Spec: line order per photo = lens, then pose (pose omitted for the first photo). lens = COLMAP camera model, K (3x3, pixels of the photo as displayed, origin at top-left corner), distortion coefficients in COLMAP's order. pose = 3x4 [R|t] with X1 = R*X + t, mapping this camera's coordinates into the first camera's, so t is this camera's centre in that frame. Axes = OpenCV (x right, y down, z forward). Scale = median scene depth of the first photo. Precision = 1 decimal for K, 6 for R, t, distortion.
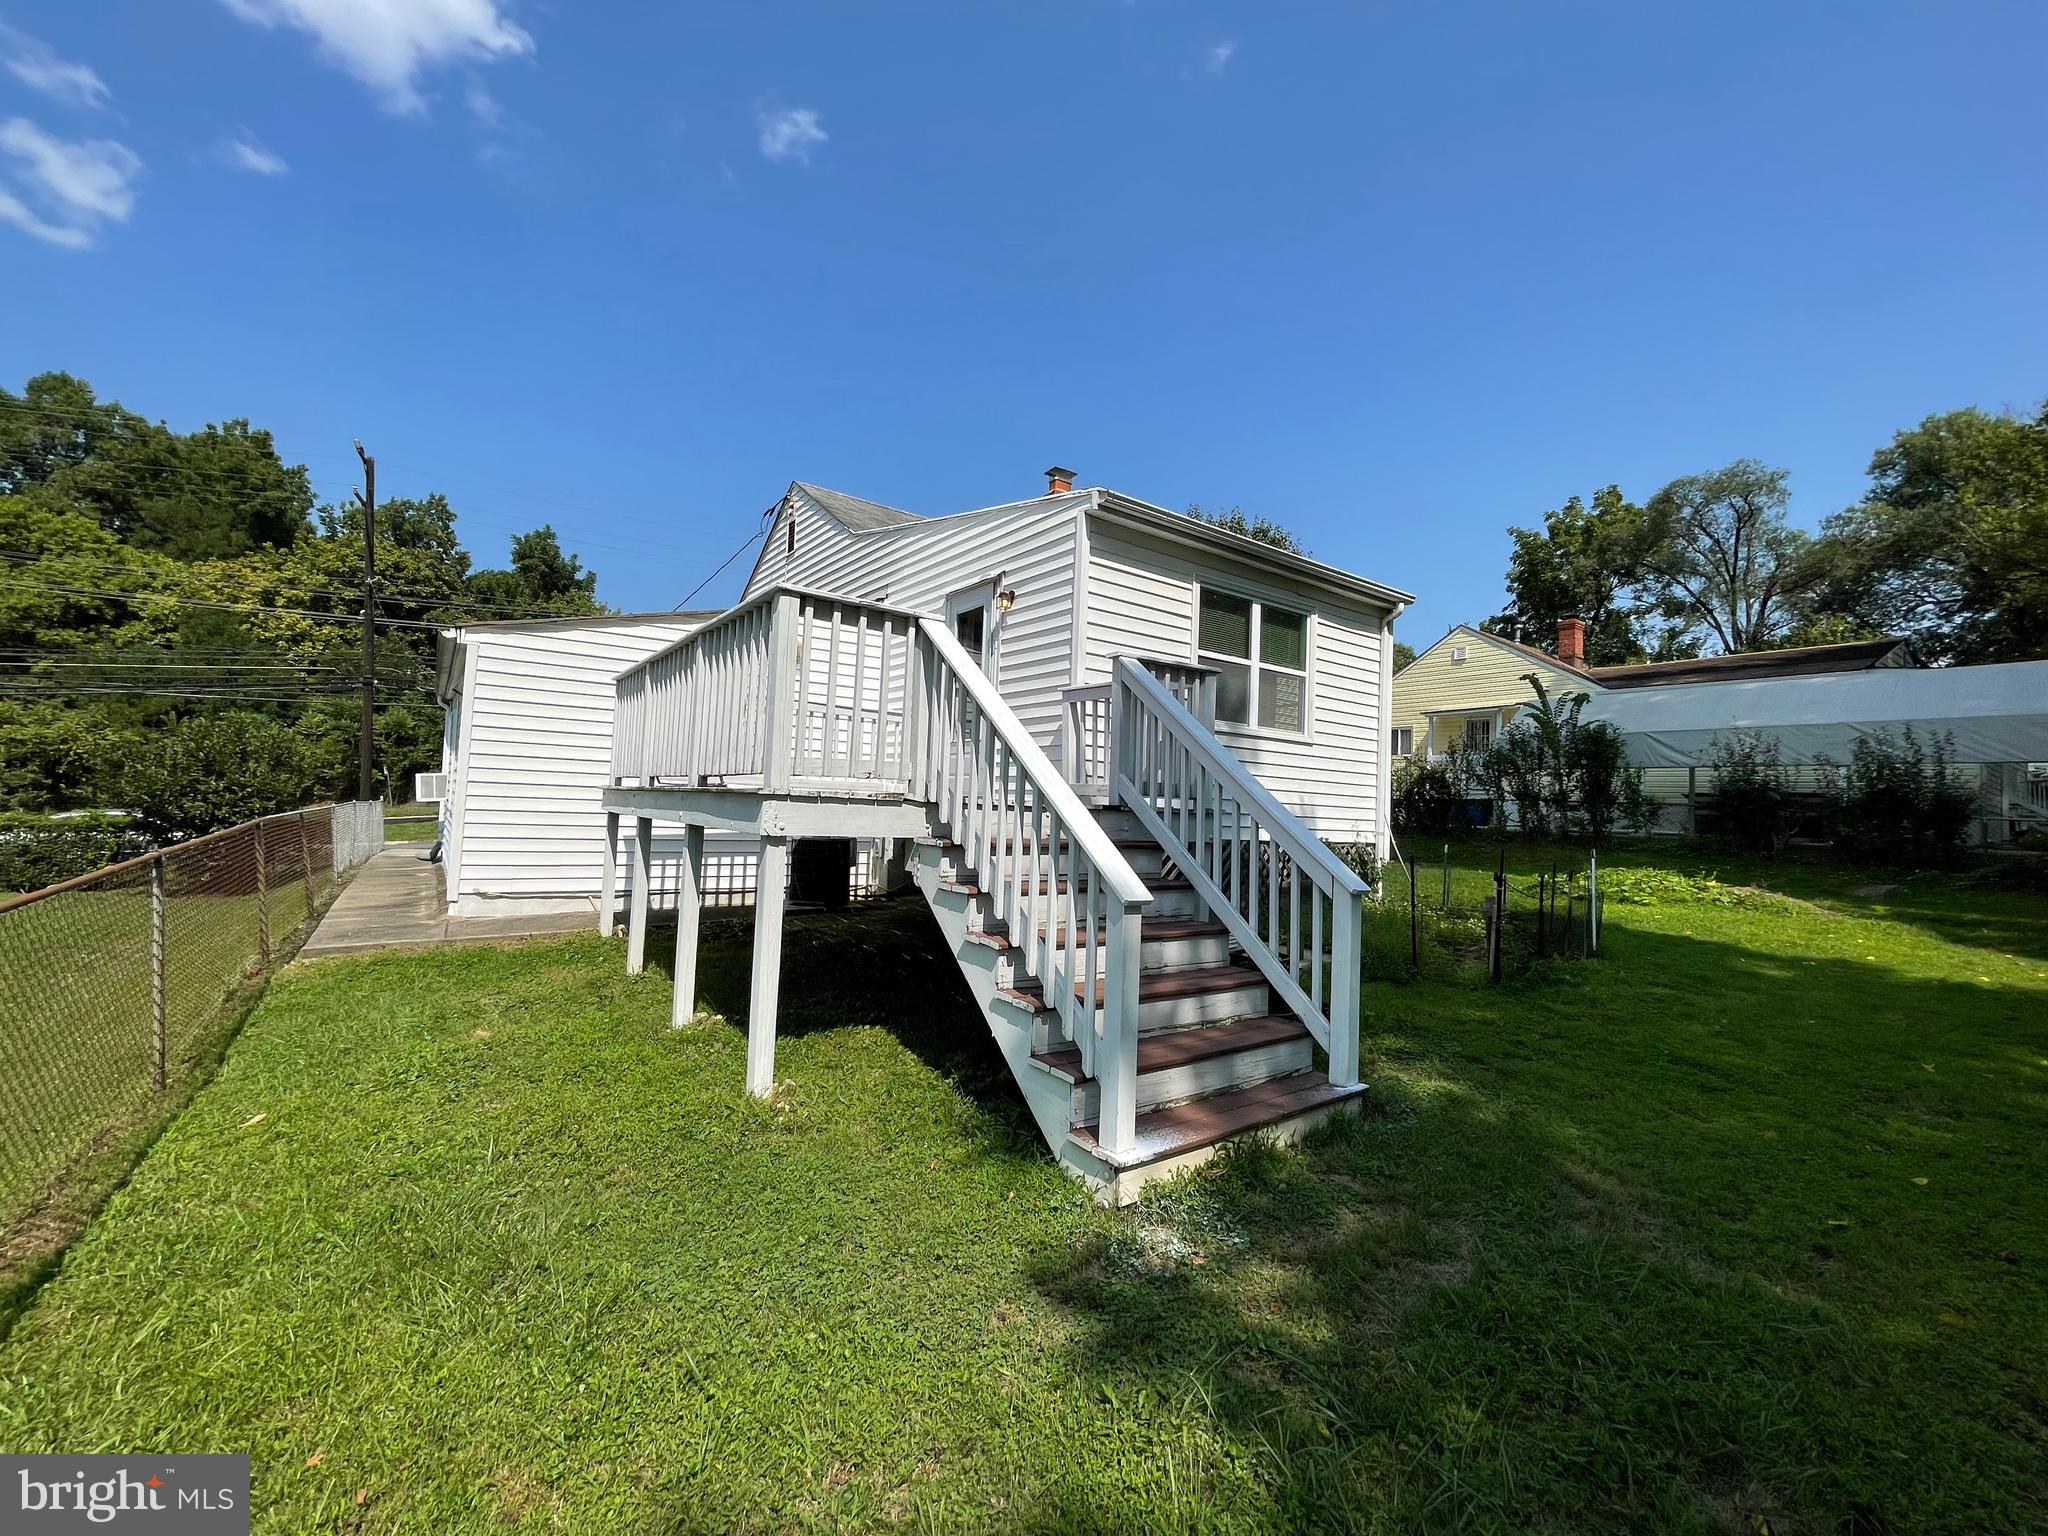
lens RADIAL K [[831.4, 0, 1022.9], [0, 831.4, 759.7], [0, 0, 1]] dist [-0.008855, 0.002801]
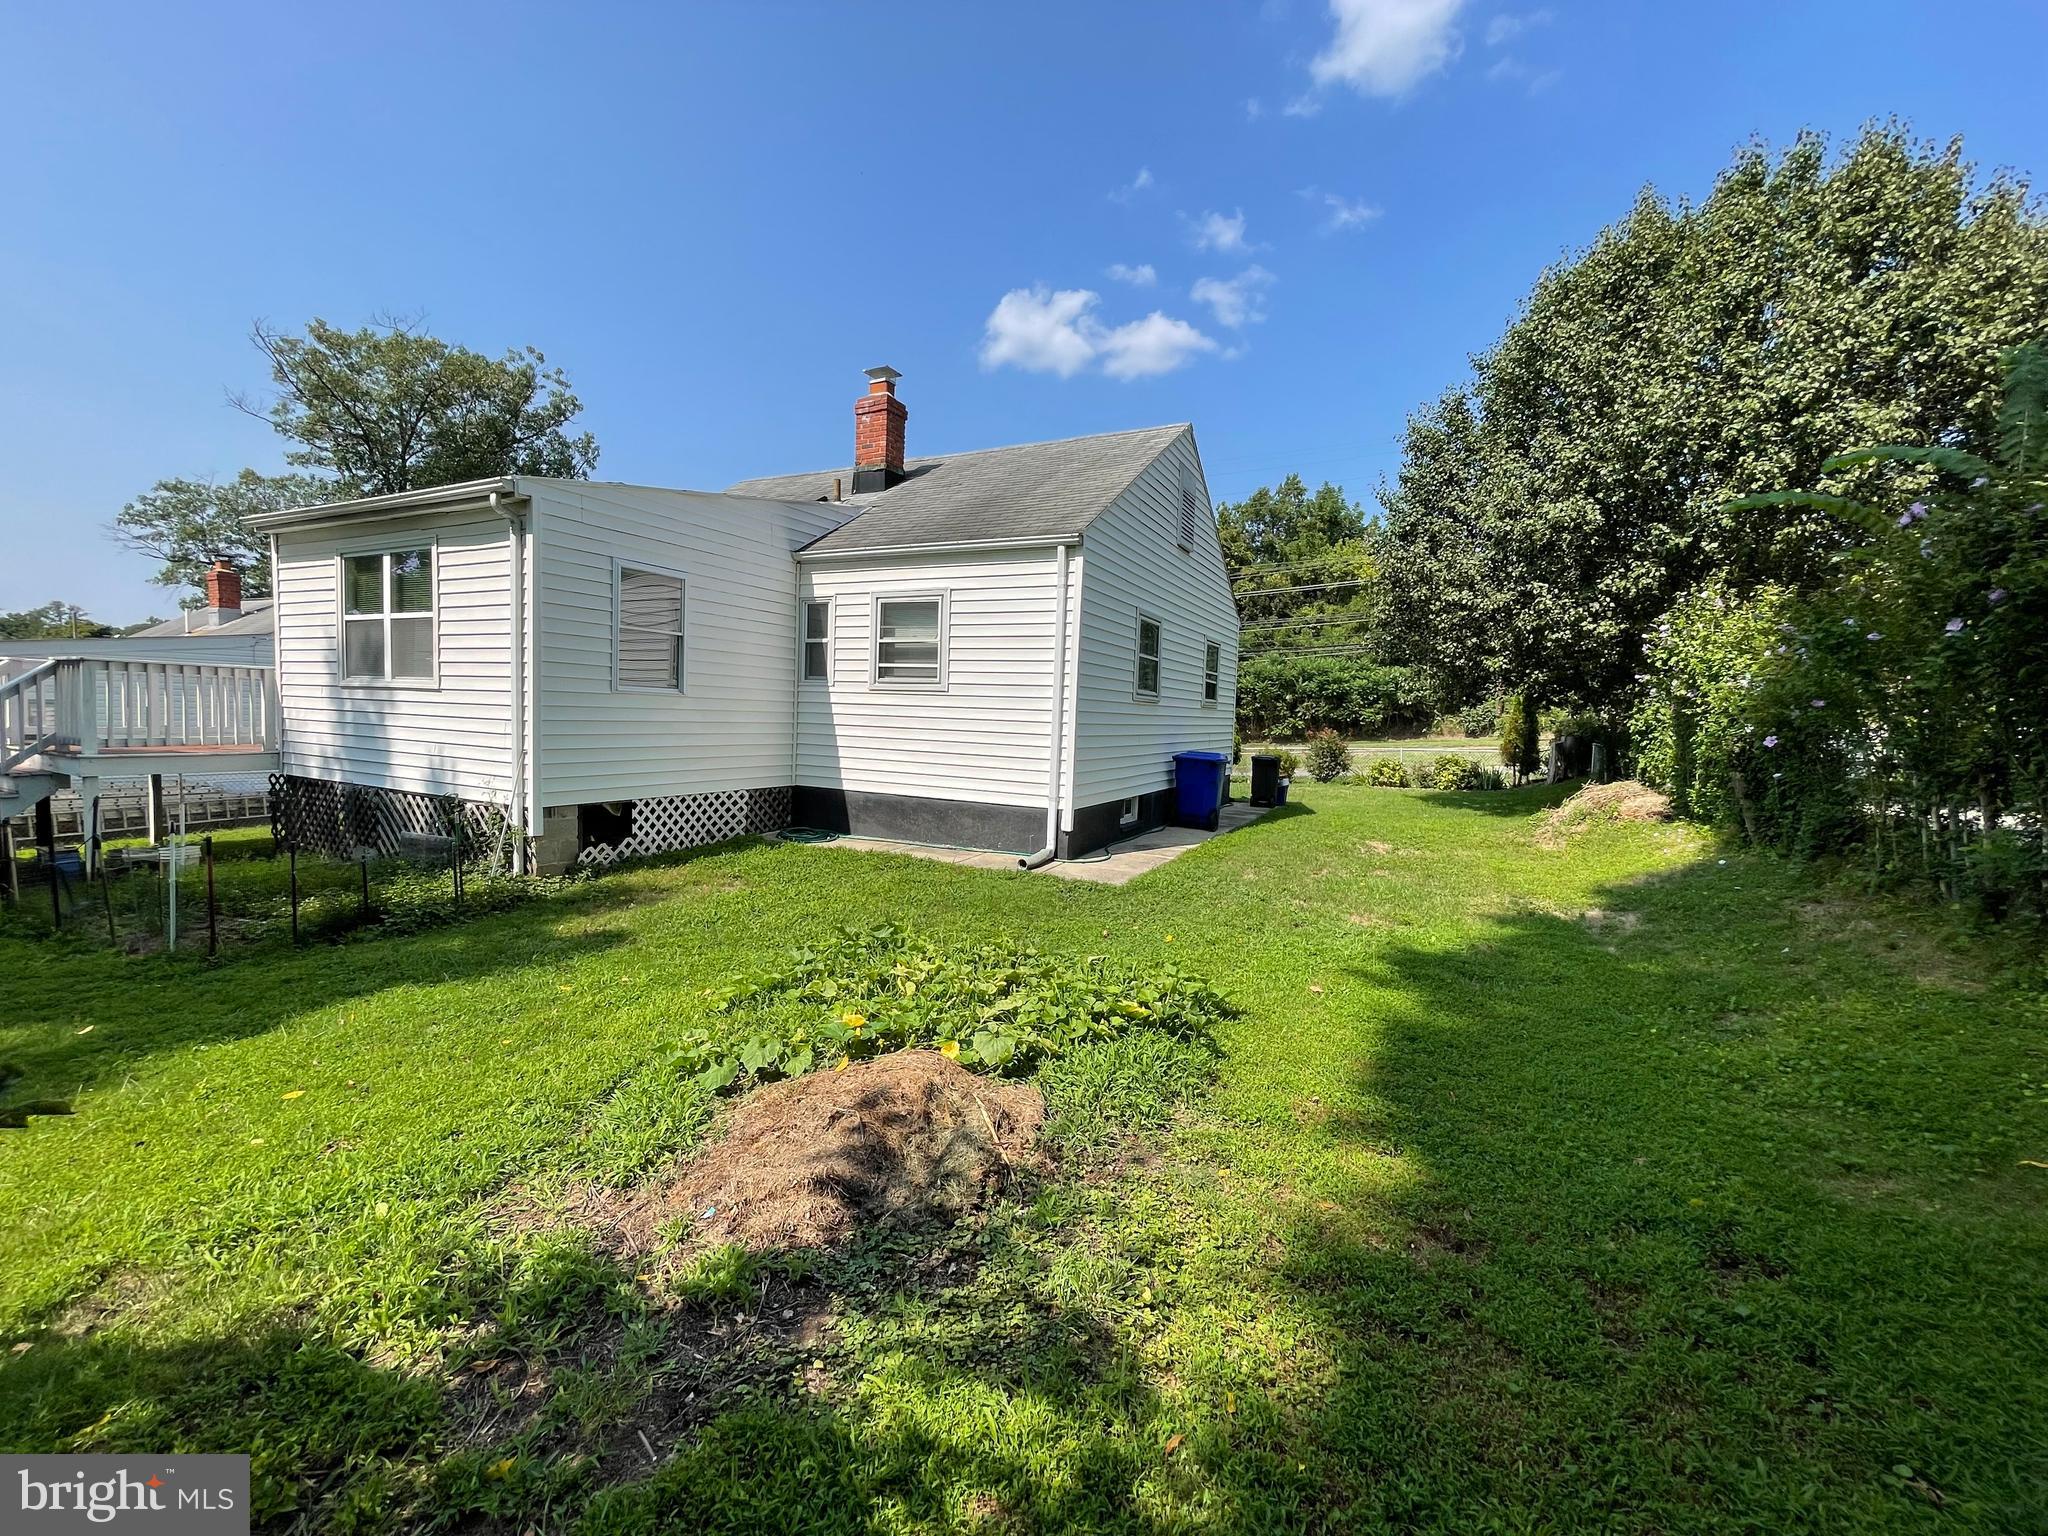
lens RADIAL K [[831.4, 0, 1026.2], [0, 831.4, 769.2], [0, 0, 1]] dist [-0.008855, 0.002801]
pose [[0.472055, 0.035205, -0.880866, 1.469156], [0.036470, 0.997567, 0.059413, 0.037658], [0.880815, -0.060171, 0.469622, 1.141519]]
